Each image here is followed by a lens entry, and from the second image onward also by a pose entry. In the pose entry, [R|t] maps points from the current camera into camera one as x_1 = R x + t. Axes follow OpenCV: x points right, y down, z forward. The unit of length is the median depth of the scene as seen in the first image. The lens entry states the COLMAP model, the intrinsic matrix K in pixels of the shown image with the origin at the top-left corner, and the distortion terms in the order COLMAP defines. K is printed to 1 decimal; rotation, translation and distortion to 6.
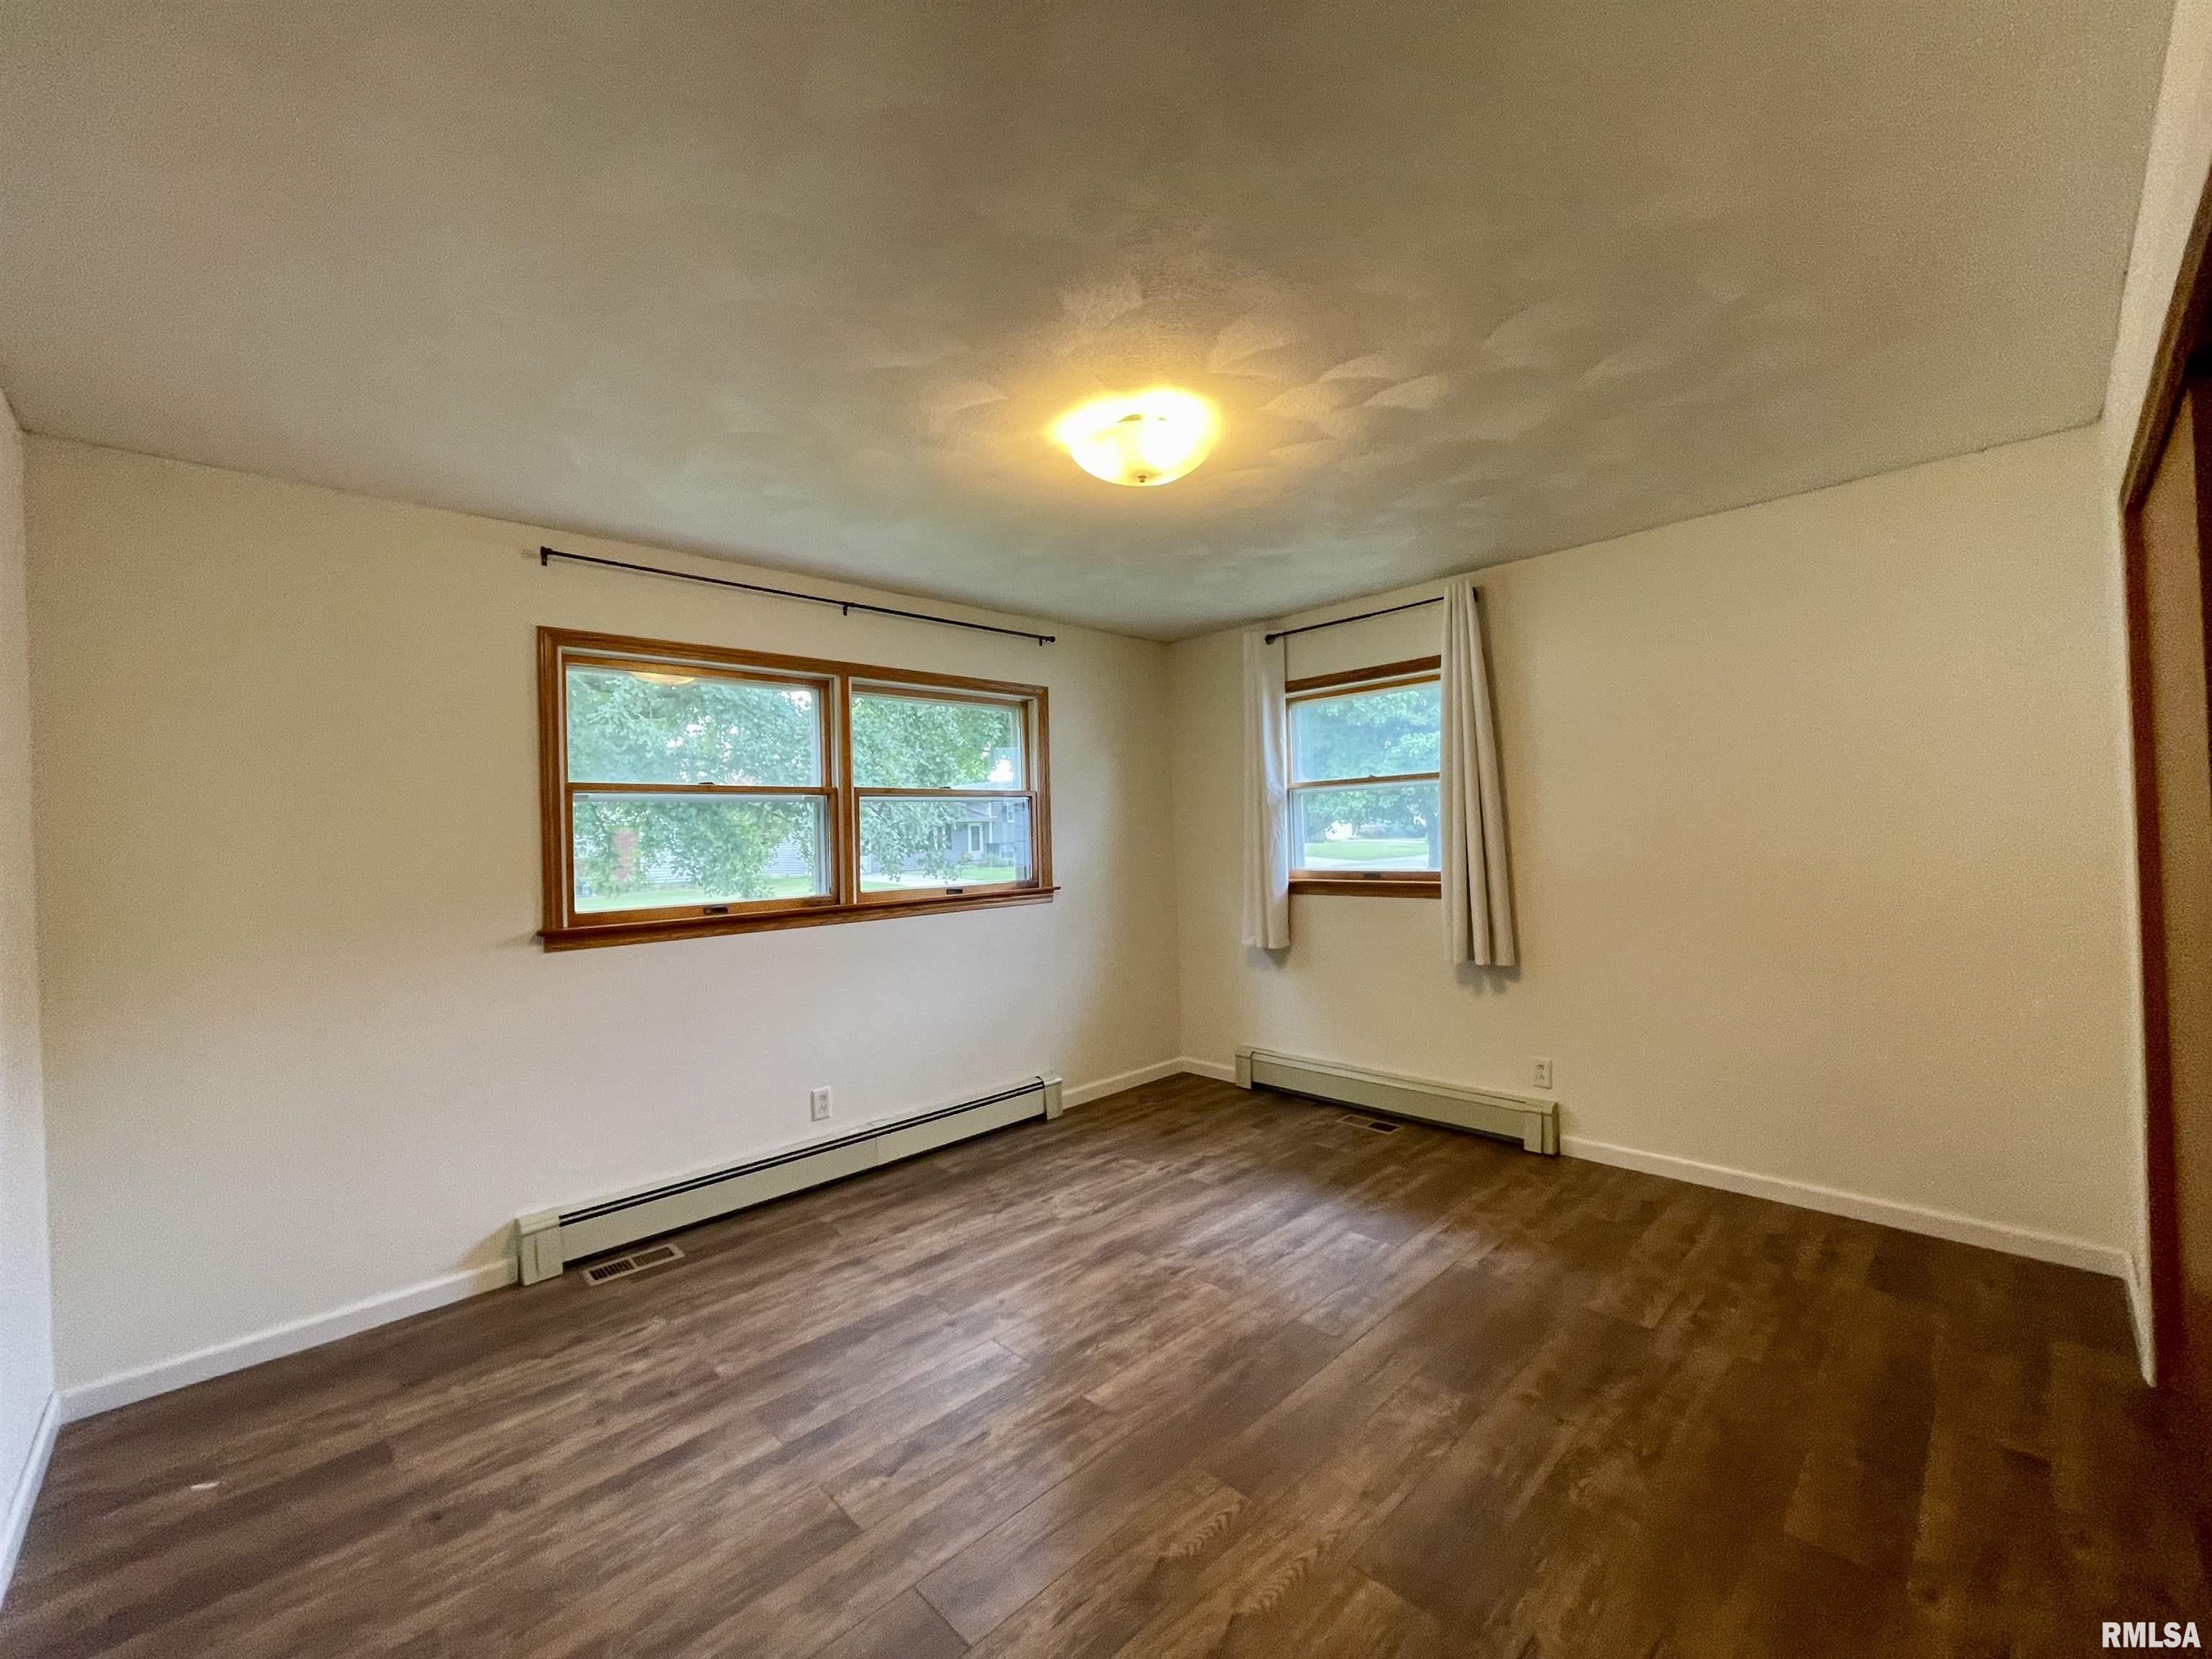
lens RADIAL K [[905.3, 0, 1104.6], [0, 905.3, 825.5], [0, 0, 1]] dist [-0.008245, 0.001881]
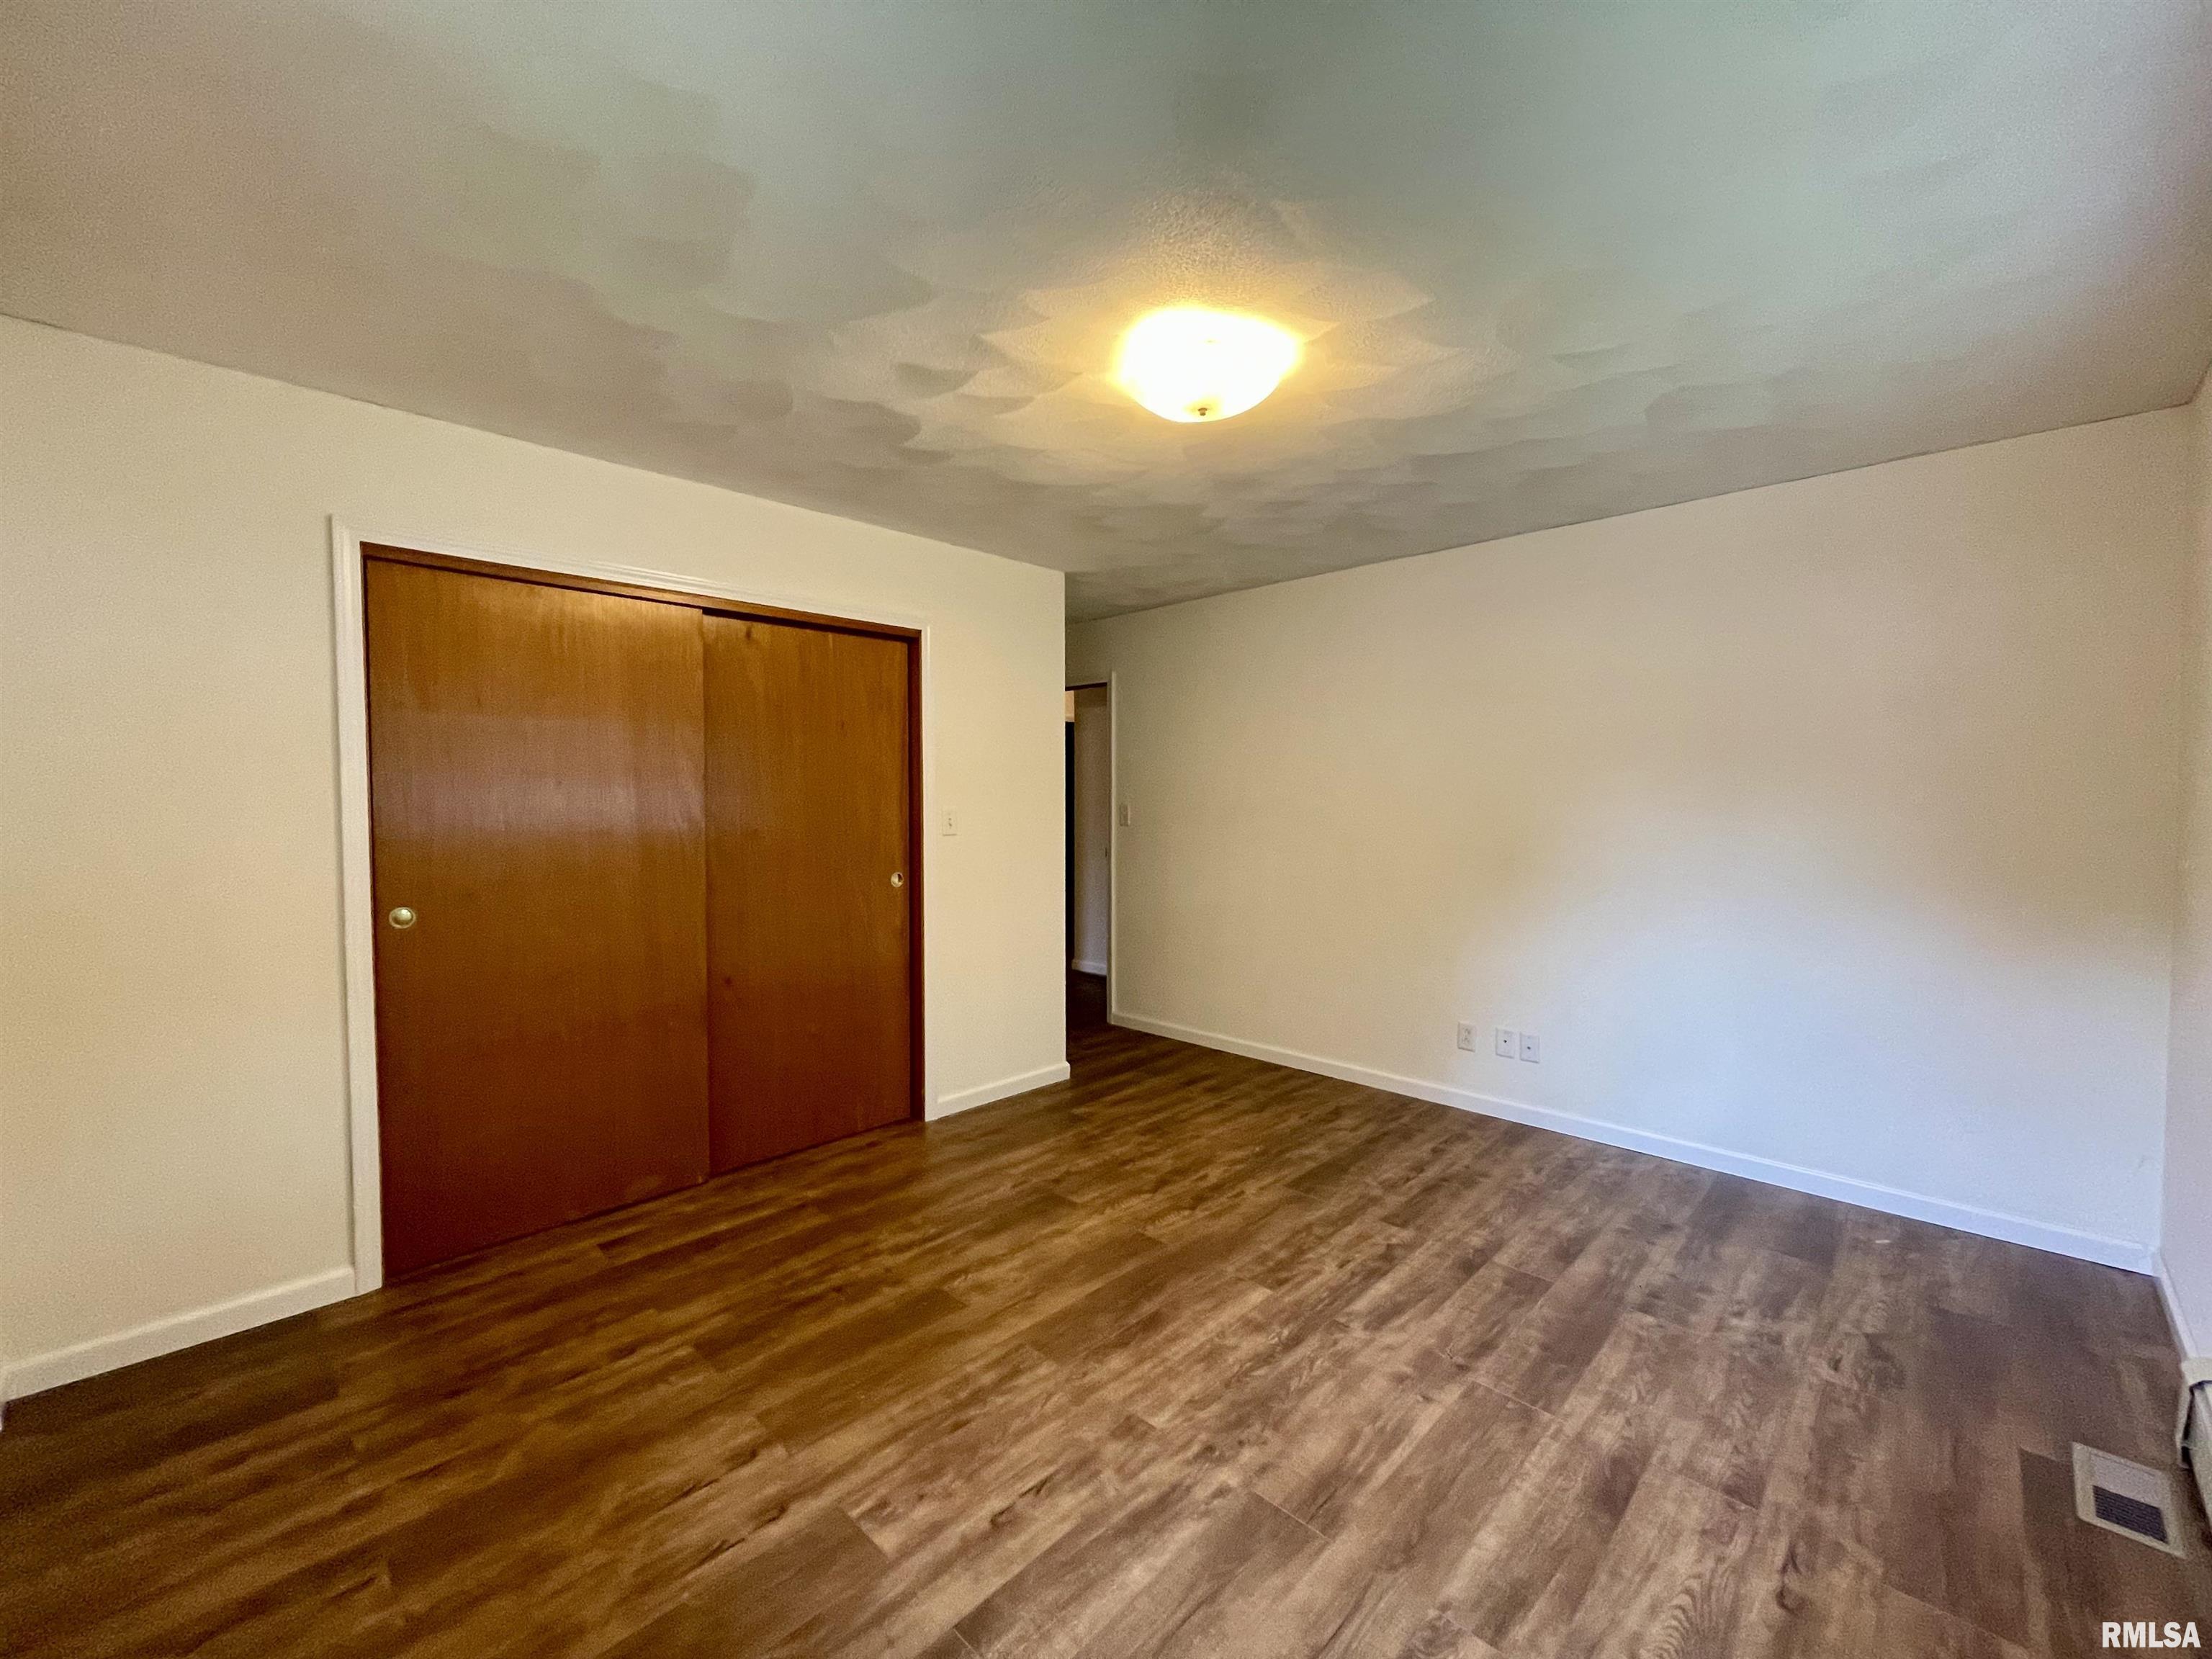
lens RADIAL K [[905.3, 0, 1106.1], [0, 905.3, 830.2], [0, 0, 1]] dist [-0.008245, 0.001881]
pose [[-0.998855, 0.036609, -0.030786, 0.182009], [0.035803, 0.999012, 0.026336, 0.013316], [0.031720, 0.025204, -0.999179, 1.916018]]
